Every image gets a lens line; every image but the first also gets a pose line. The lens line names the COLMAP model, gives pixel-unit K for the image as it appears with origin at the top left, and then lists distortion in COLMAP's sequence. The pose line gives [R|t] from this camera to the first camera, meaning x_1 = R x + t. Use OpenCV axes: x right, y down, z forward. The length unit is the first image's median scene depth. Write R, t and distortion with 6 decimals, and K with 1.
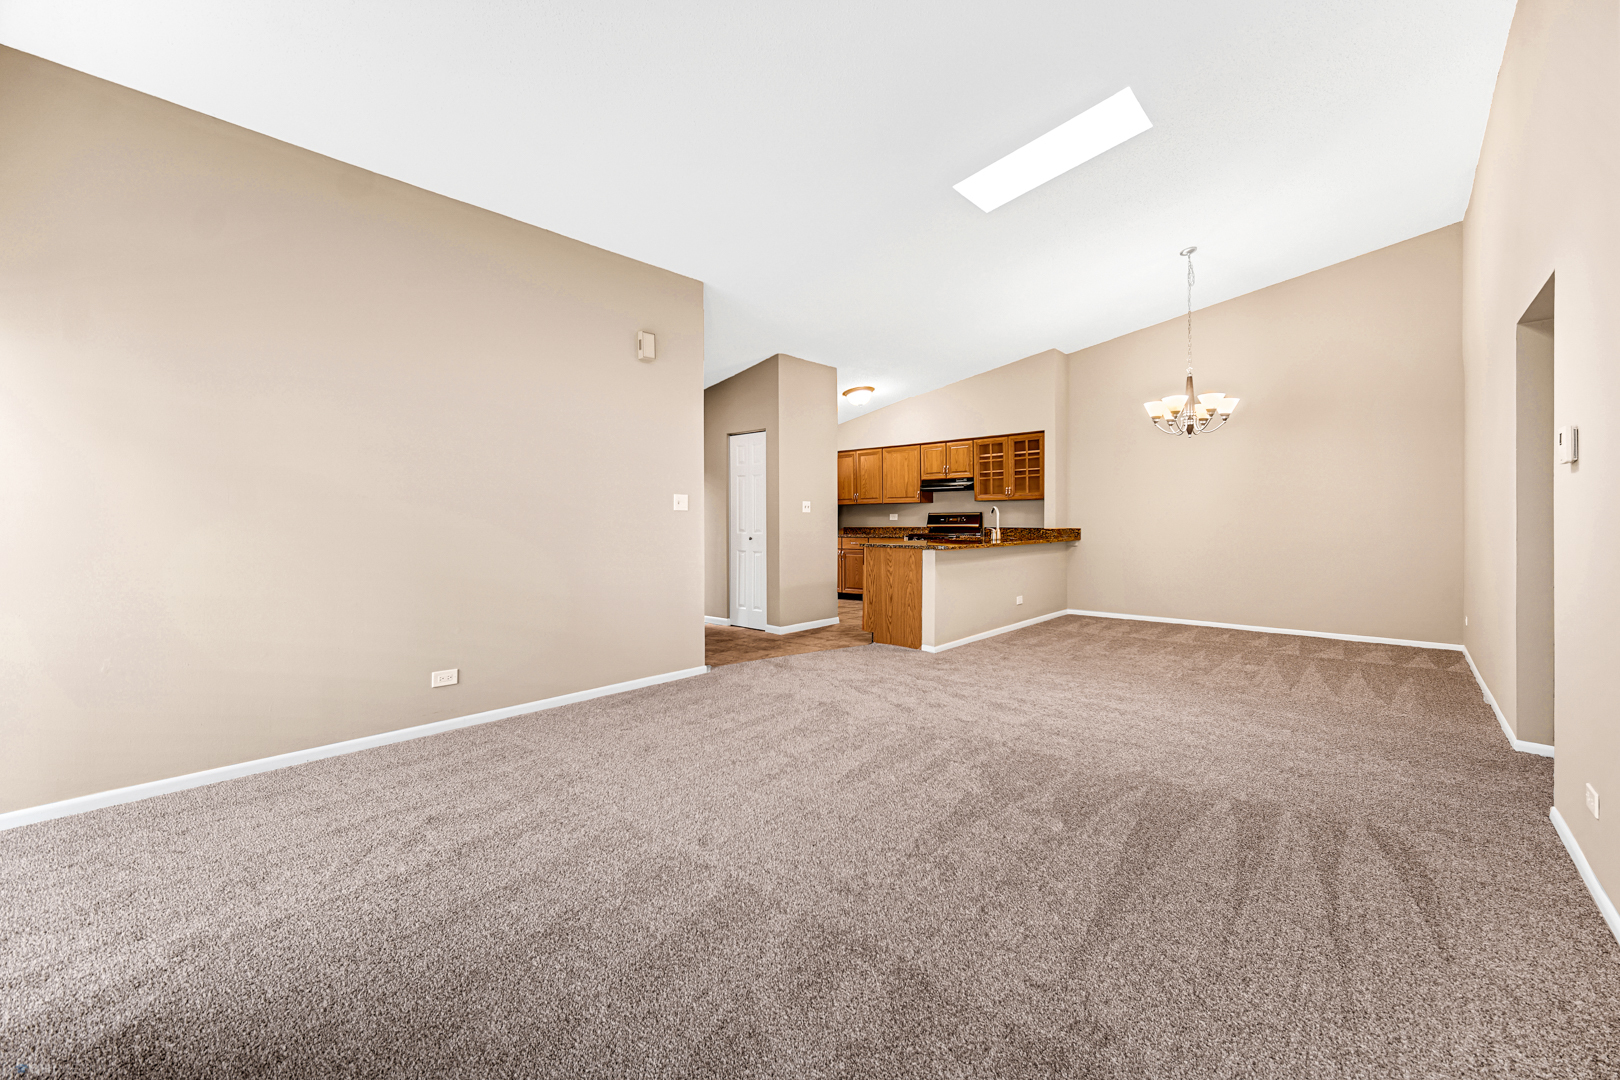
lens RADIAL K [[651.7, 0, 812.6], [0, 651.7, 519.4], [0, 0, 1]] dist [-0.000823, -0.000040]
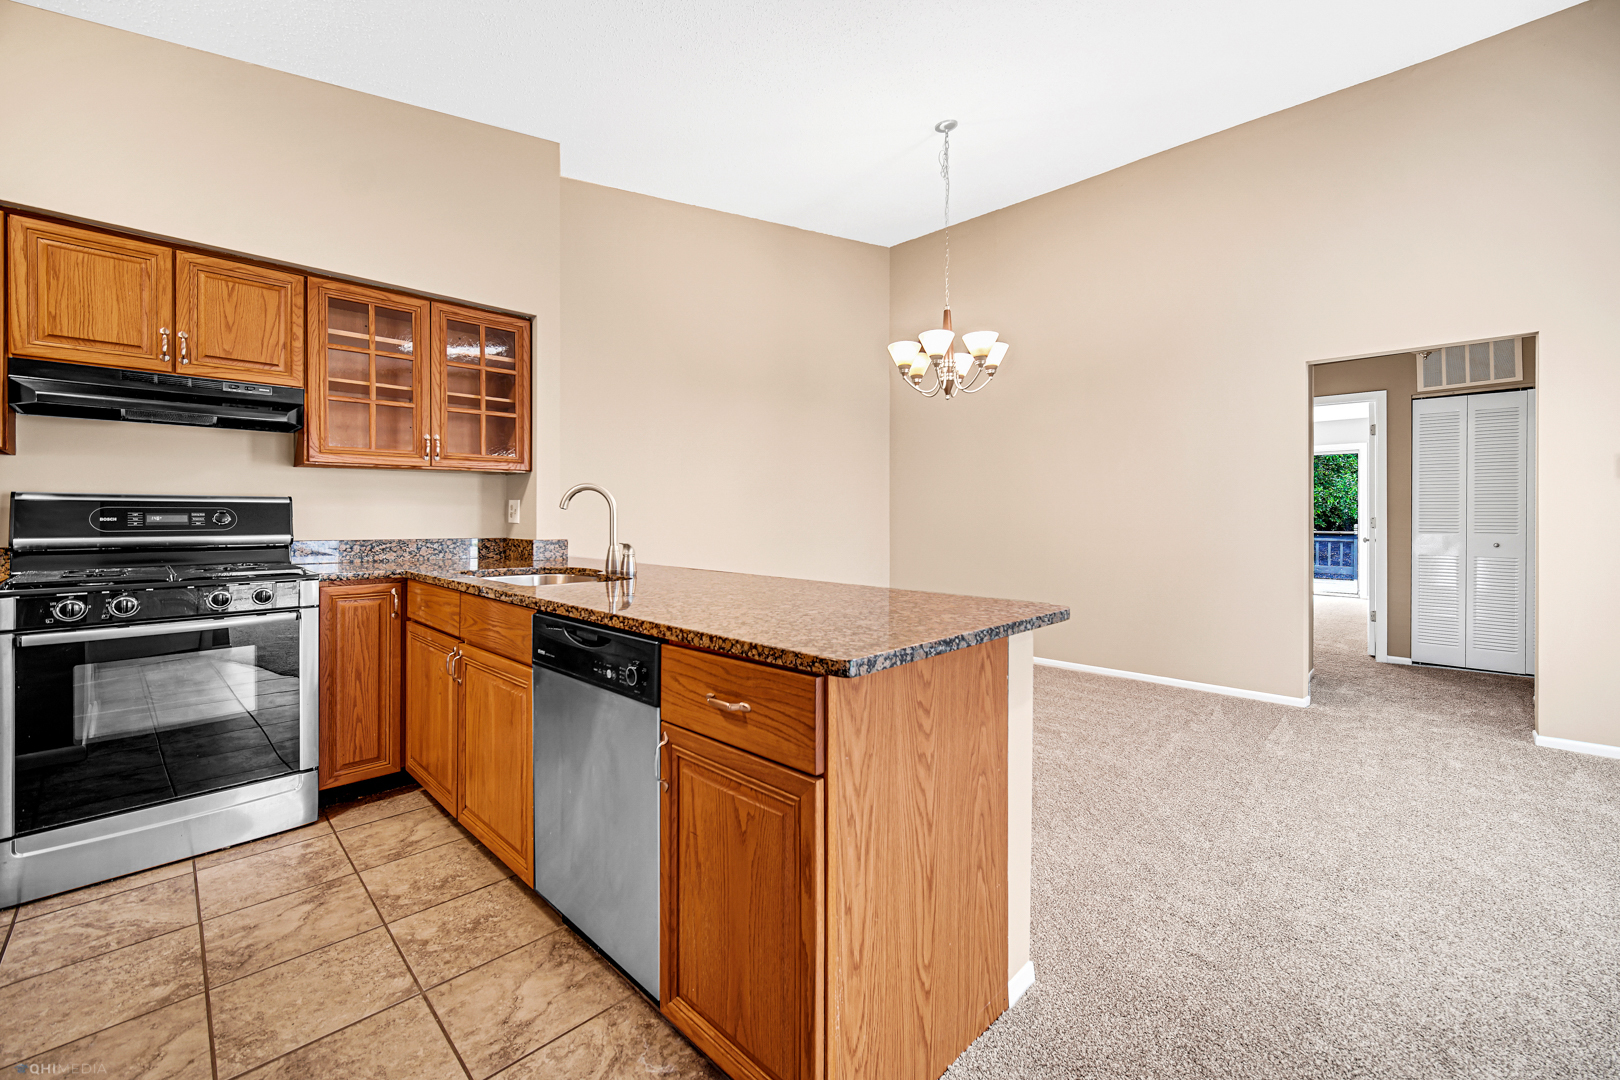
lens RADIAL K [[651.7, 0, 812.6], [0, 651.7, 519.4], [0, 0, 1]] dist [-0.000823, -0.000040]
pose [[0.032688, -0.002745, 0.999462, -0.101975], [-0.001002, 0.999996, 0.002779, -0.001108], [-0.999465, -0.001092, 0.032685, 1.050697]]
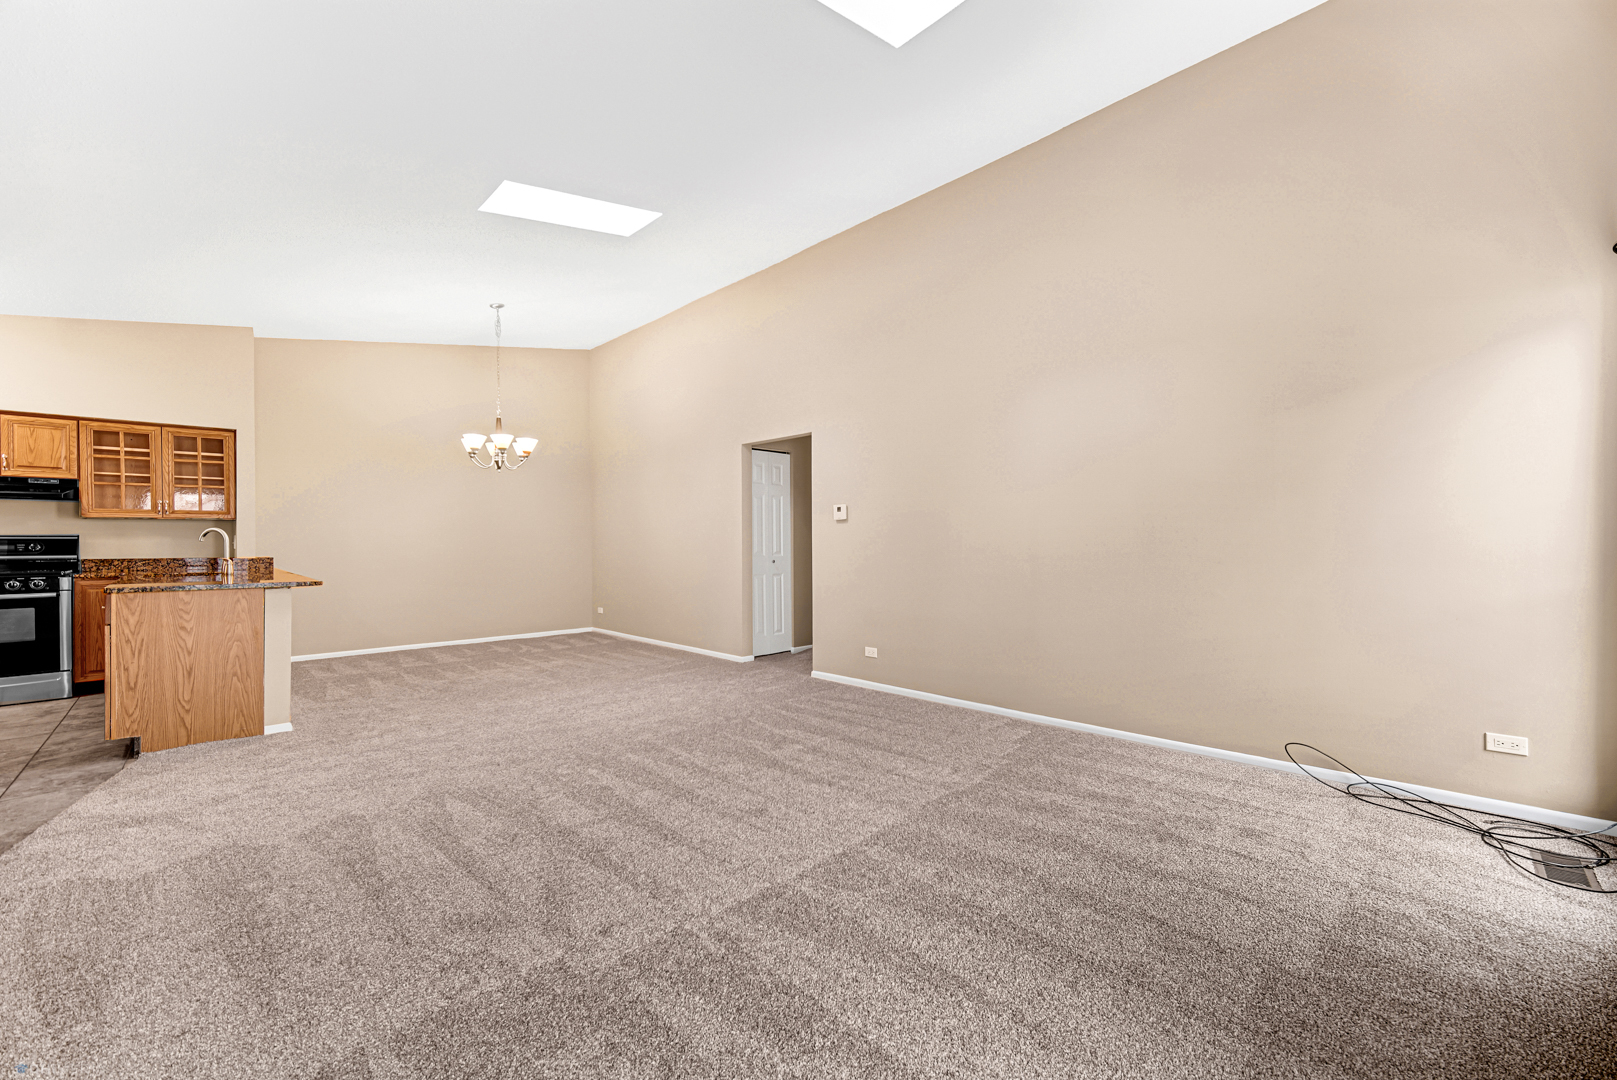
lens RADIAL K [[650.8, 0, 812.1], [0, 650.8, 546.1], [0, 0, 1]] dist [0.000953, 0.000078]
pose [[0.065587, -0.003128, 0.997842, -0.475006], [0.004957, 0.999984, 0.002808, 0.001174], [-0.997835, 0.004762, 0.065602, 0.365128]]
